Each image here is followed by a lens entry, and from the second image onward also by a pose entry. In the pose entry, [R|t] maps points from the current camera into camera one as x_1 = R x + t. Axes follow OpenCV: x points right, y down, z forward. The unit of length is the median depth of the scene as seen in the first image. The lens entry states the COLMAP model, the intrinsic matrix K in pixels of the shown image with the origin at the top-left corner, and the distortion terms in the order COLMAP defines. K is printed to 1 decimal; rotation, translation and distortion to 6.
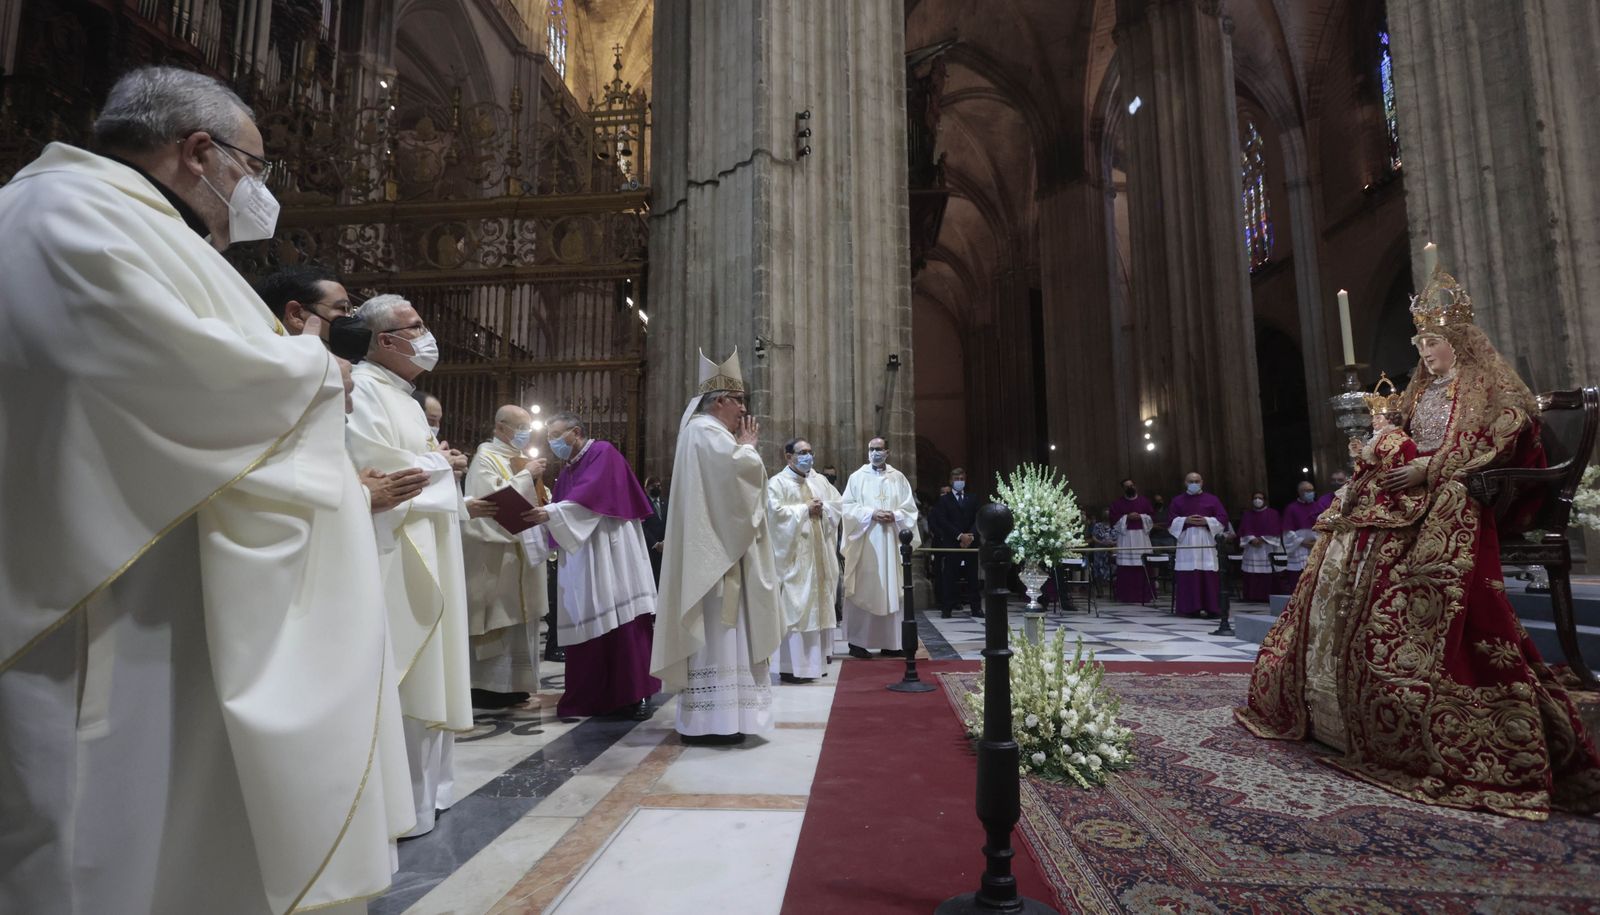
lens RADIAL K [[799.8, 0, 792.7], [0, 799.8, 441.2], [0, 0, 1]] dist [0.001355, 0.003282]
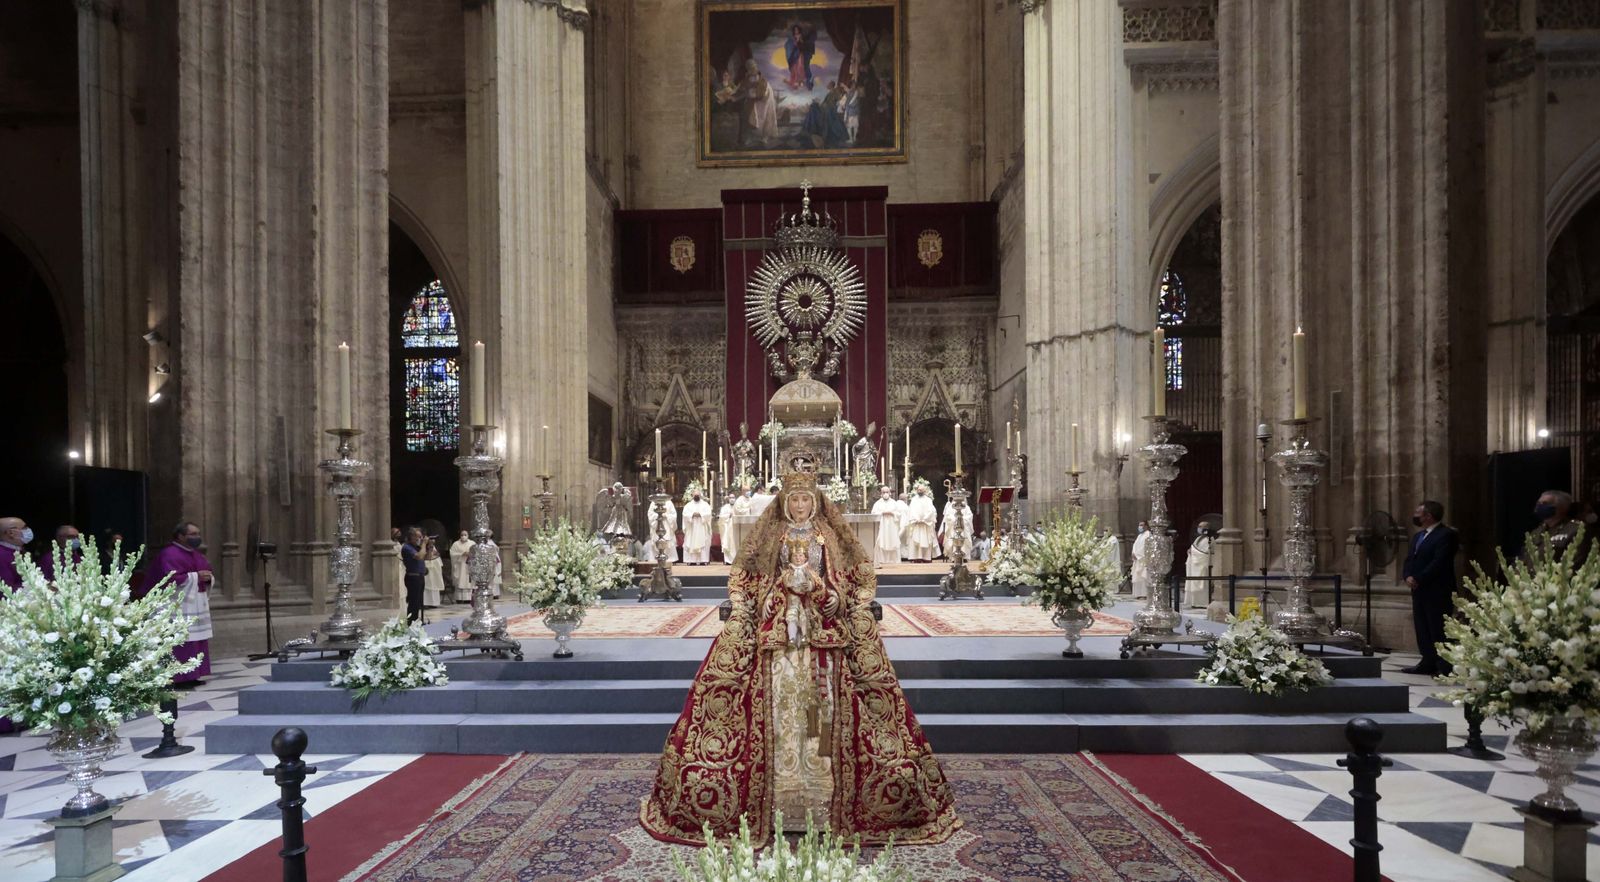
lens RADIAL K [[768.9, 0, 784.3], [0, 768.9, 543.4], [0, 0, 1]] dist [-0.003118, 0.001325]
pose [[-0.062500, -0.002879, 0.998041, -0.488728], [-0.119856, 0.992780, -0.004642, -0.041957], [-0.990822, -0.119912, -0.062394, 1.172373]]
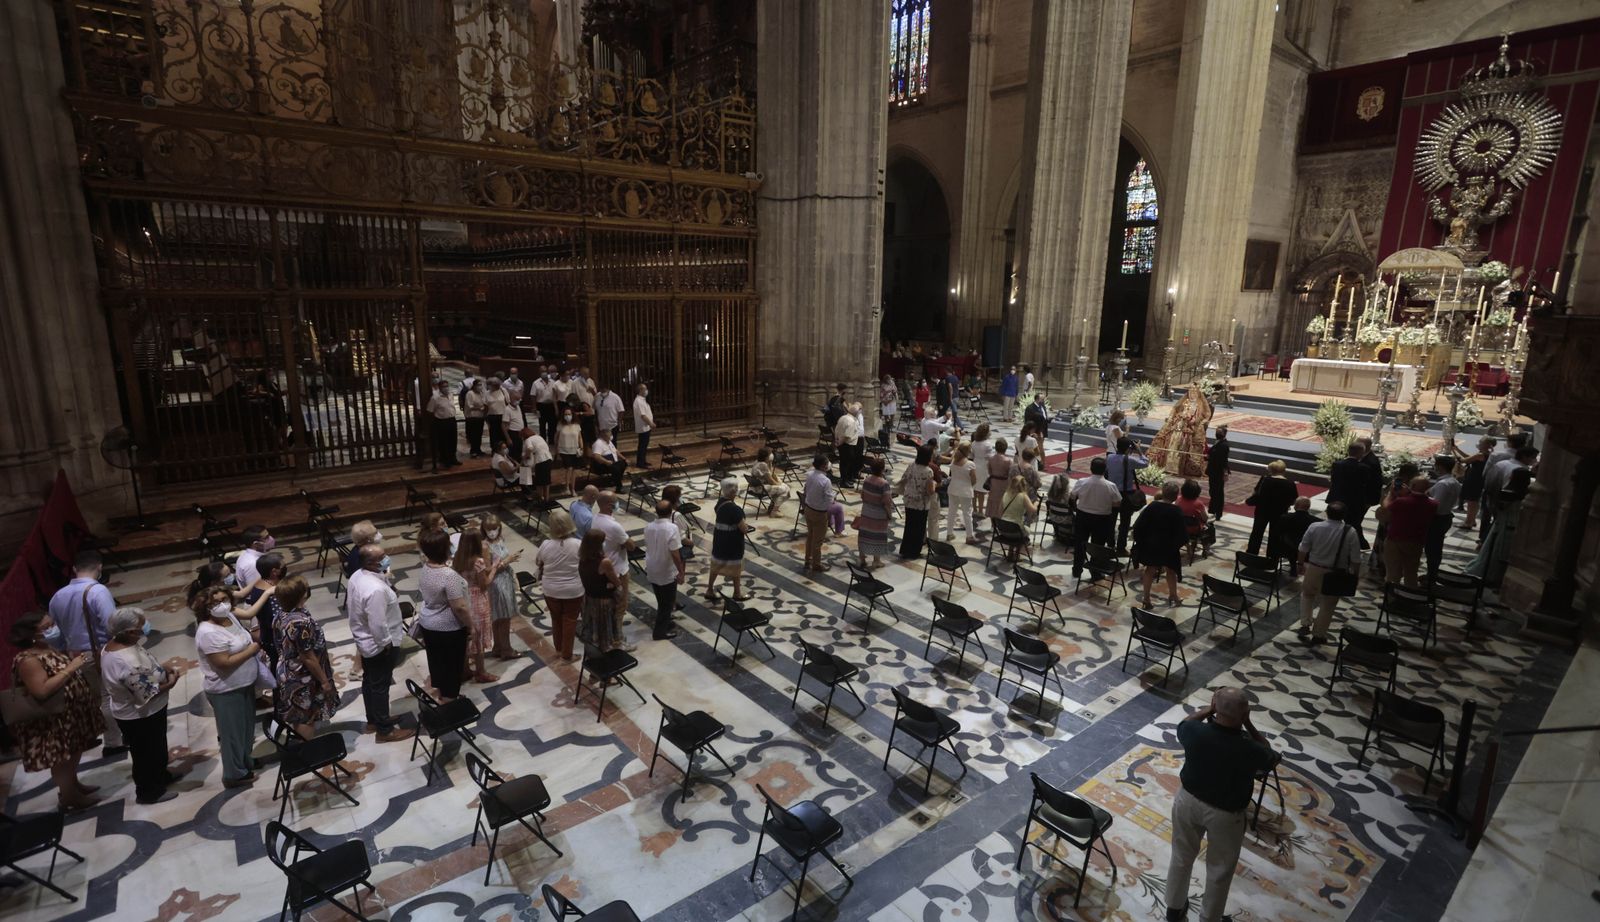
lens RADIAL K [[779.5, 0, 798.1], [0, 779.5, 442.7], [0, 0, 1]] dist [0.019607, 0.000106]
pose [[0.709171, -0.120398, 0.694680, -4.627478], [-0.110929, 0.953985, 0.278582, -0.969219], [-0.696255, -0.274622, 0.663183, -0.634837]]
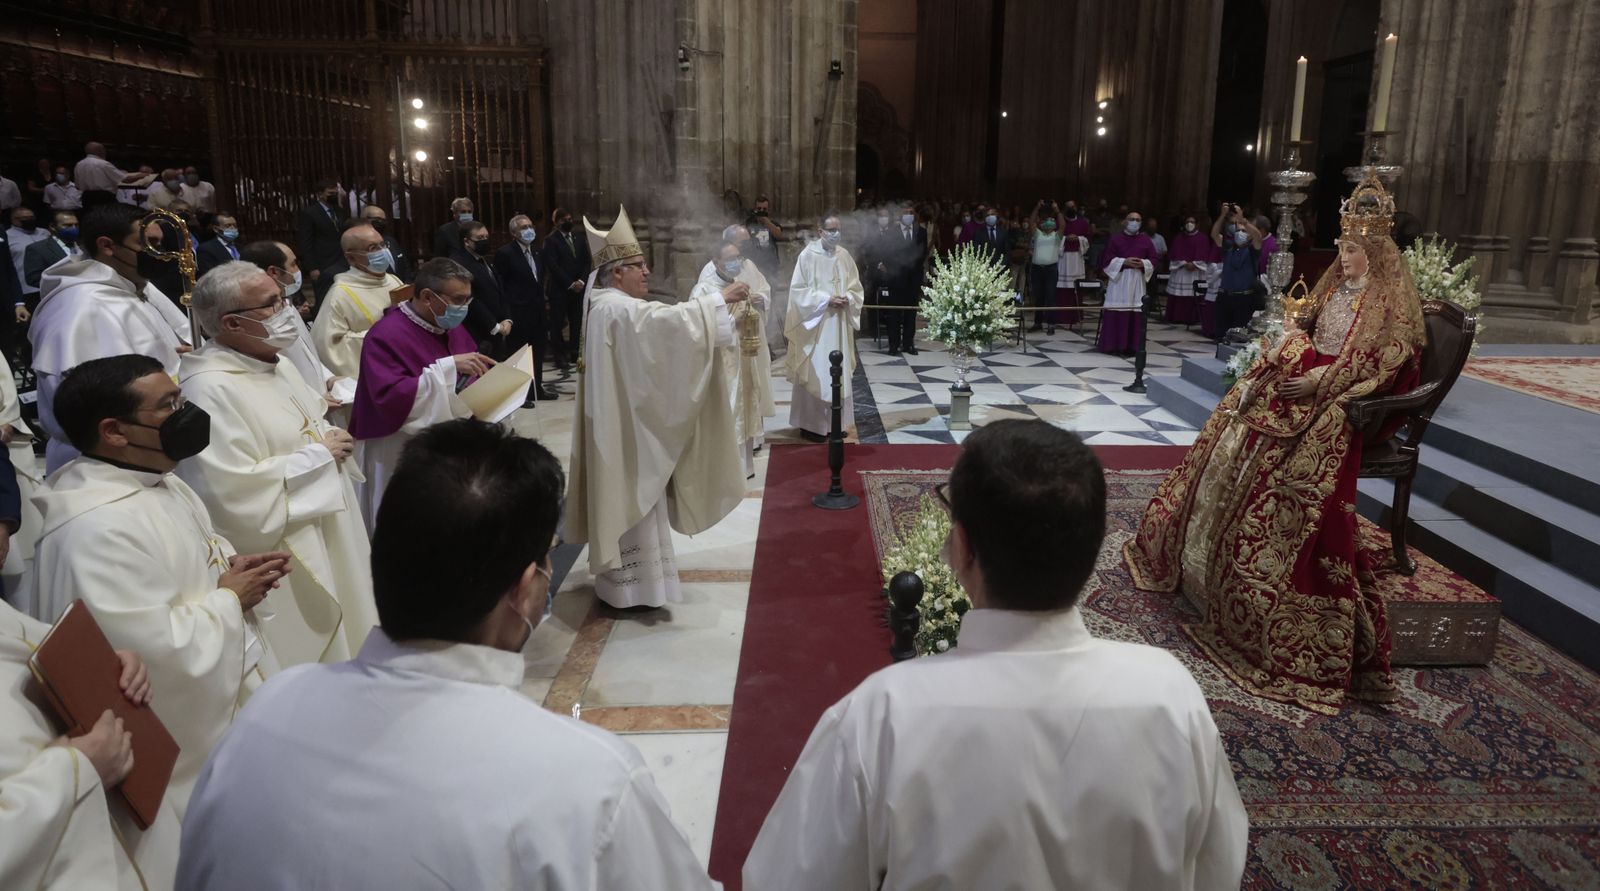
lens RADIAL K [[855.7, 0, 840.6], [0, 855.7, 331.5], [0, 0, 1]] dist [-0.001103, 0.001068]
pose [[0.990908, -0.000549, 0.134543, 0.009172], [-0.038862, 0.956200, 0.290121, -0.332816], [-0.128810, -0.292712, 0.947485, 0.024883]]
